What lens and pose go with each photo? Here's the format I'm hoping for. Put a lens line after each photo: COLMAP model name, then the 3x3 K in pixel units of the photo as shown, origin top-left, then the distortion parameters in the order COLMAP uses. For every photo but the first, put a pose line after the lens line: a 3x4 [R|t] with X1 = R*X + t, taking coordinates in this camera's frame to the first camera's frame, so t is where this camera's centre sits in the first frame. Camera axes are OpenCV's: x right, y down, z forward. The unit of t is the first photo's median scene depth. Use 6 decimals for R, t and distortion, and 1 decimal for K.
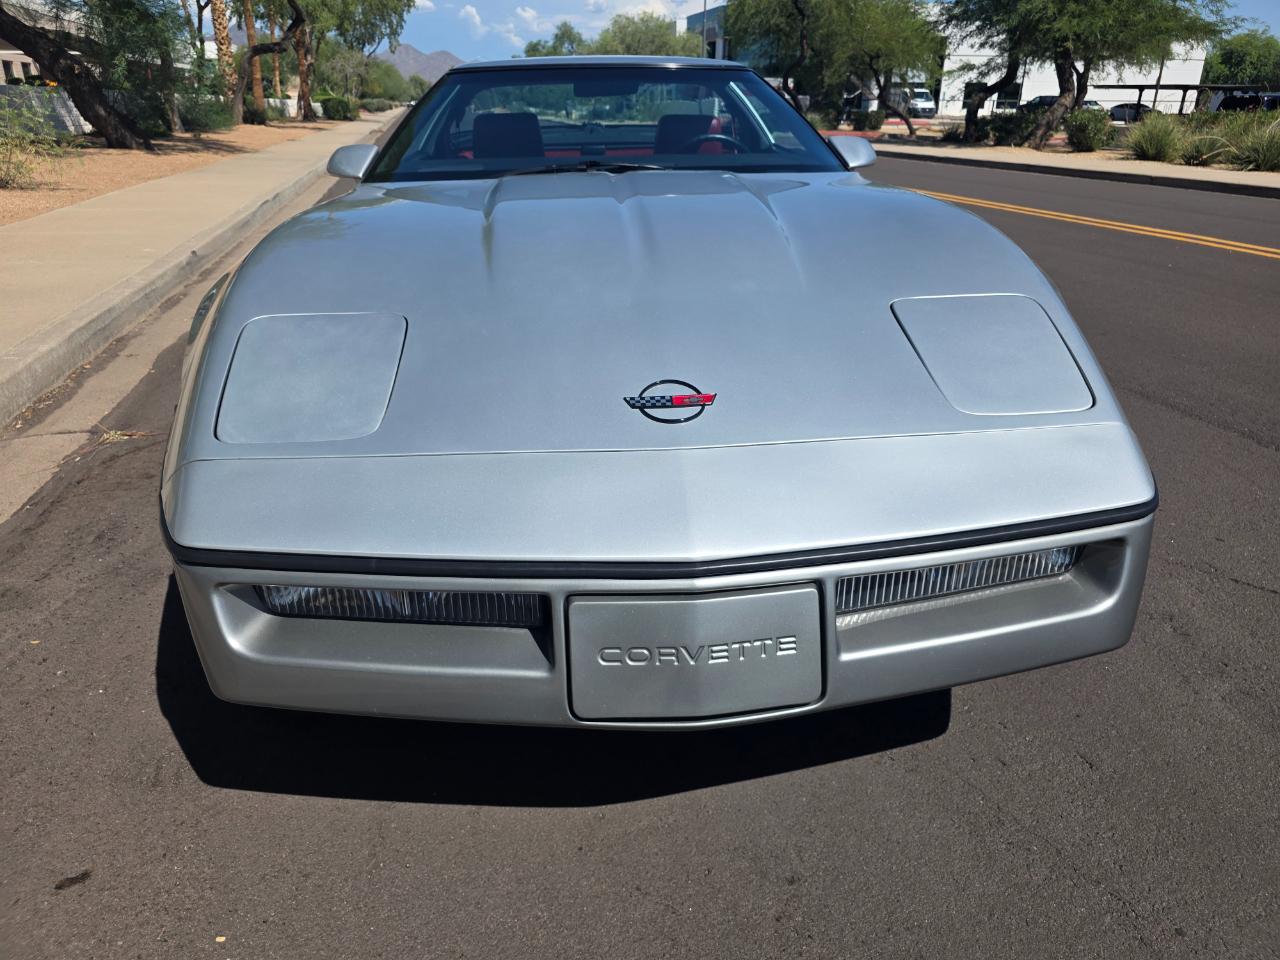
lens RADIAL K [[868.6, 0, 641.3], [0, 868.6, 480.4], [0, 0, 1]] dist [0.039428, -0.037144]
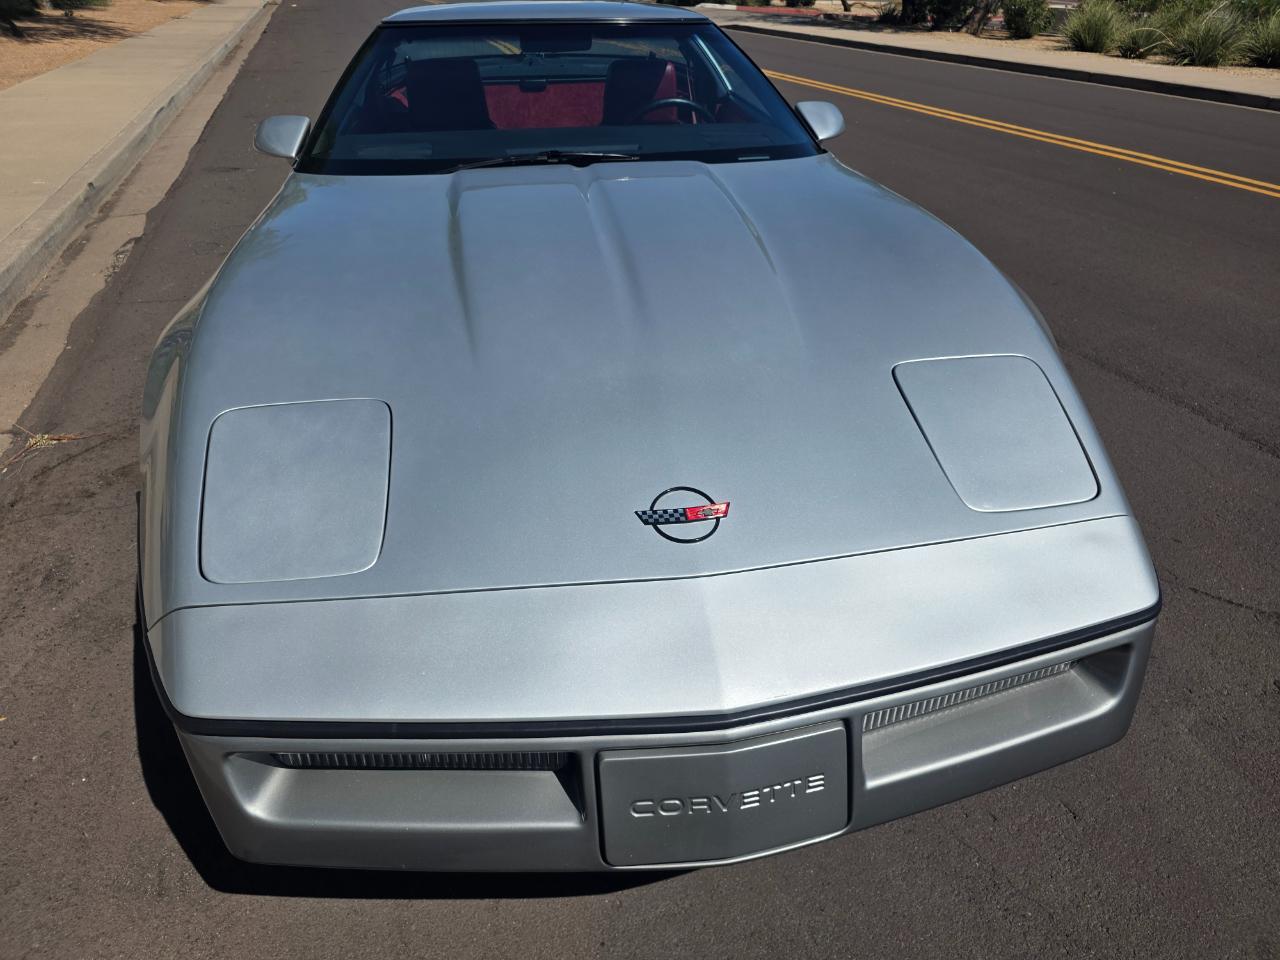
lens RADIAL K [[868.6, 0, 636.5], [0, 868.6, 478.3], [0, 0, 1]] dist [0.039428, -0.037144]
pose [[0.996689, -0.033988, 0.073867, -0.059124], [0.023937, 0.990837, 0.132928, -0.173280], [-0.077708, -0.130720, 0.988369, 0.034797]]
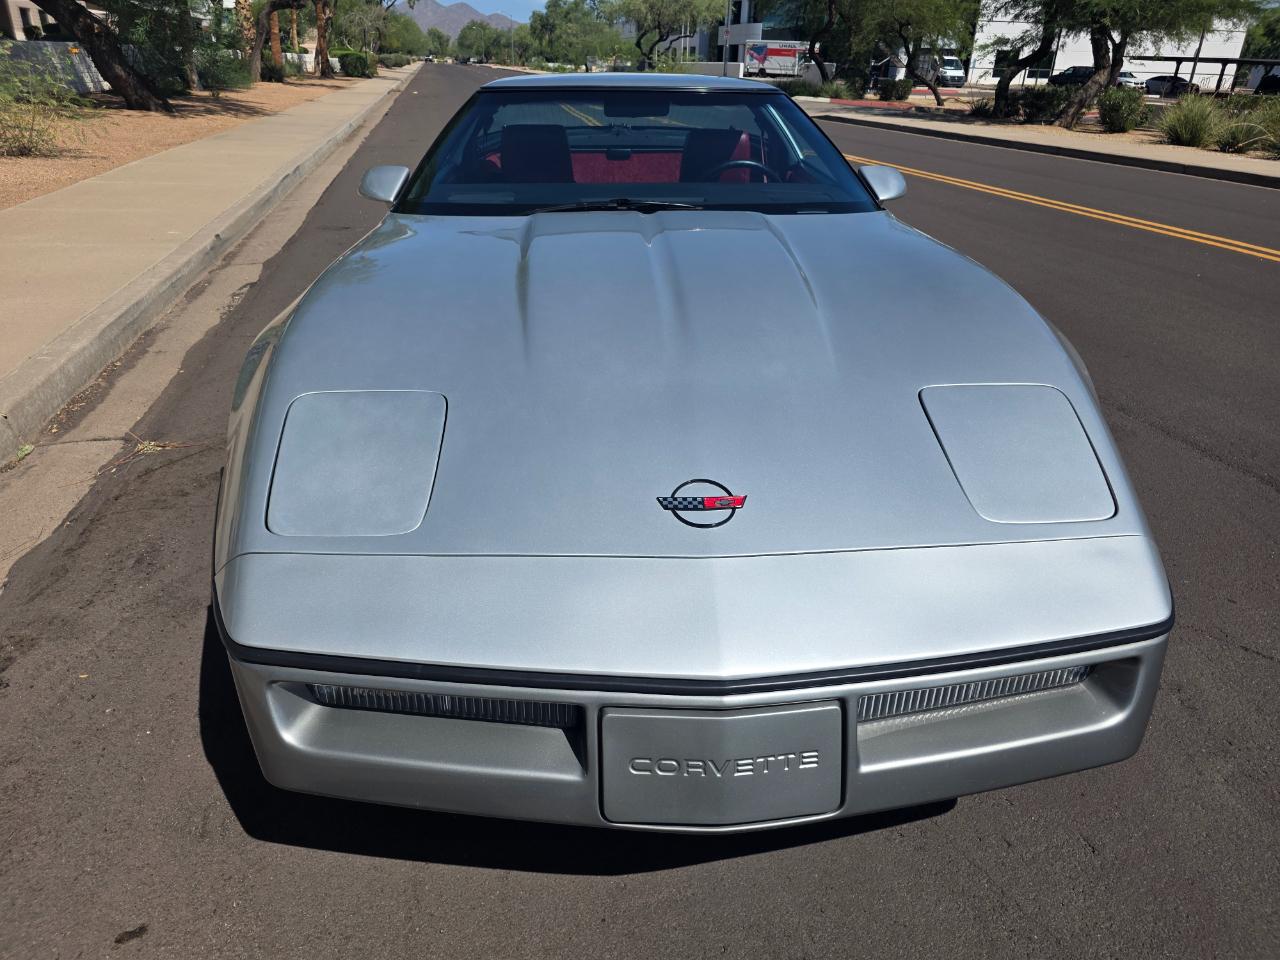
lens RADIAL K [[868.6, 0, 634.0], [0, 868.6, 481.8], [0, 0, 1]] dist [0.039428, -0.037144]
pose [[0.999431, 0.028894, -0.017384, -0.020099], [-0.028017, 0.998420, 0.048706, -0.109212], [0.018764, -0.048192, 0.998662, -0.022051]]
